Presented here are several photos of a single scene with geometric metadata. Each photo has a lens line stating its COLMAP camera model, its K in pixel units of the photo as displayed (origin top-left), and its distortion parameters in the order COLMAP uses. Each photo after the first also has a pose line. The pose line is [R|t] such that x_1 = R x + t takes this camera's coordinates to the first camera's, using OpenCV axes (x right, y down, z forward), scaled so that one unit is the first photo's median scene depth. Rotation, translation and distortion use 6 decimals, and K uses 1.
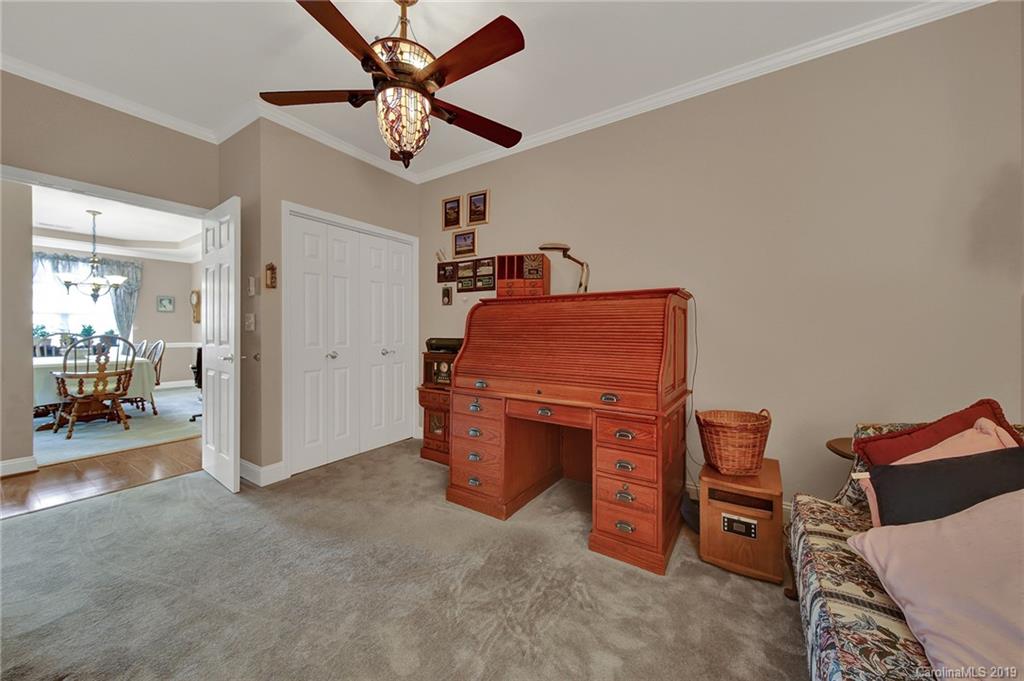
lens RADIAL K [[355.0, 0, 512.5], [0, 355.0, 330.0], [0, 0, 1]] dist [-0.010799, -0.000071]
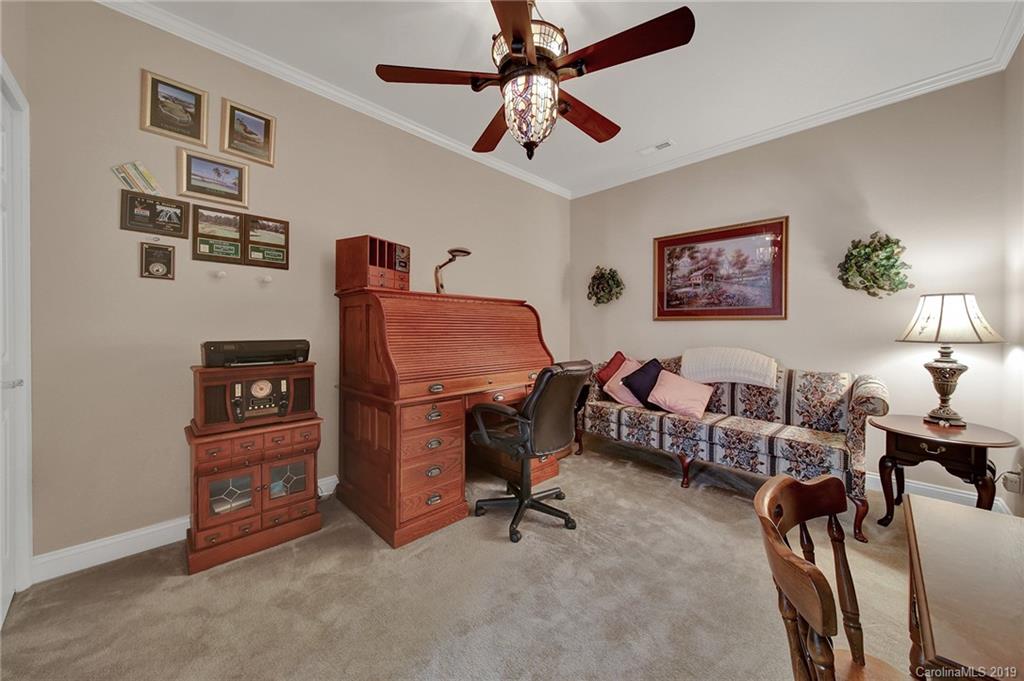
lens RADIAL K [[355.0, 0, 512.5], [0, 355.0, 330.0], [0, 0, 1]] dist [-0.010799, -0.000071]
pose [[0.219789, -0.001994, 0.975545, -0.606767], [-0.002335, 0.999994, 0.002570, 0.002366], [-0.975545, -0.002843, 0.219783, 0.404929]]
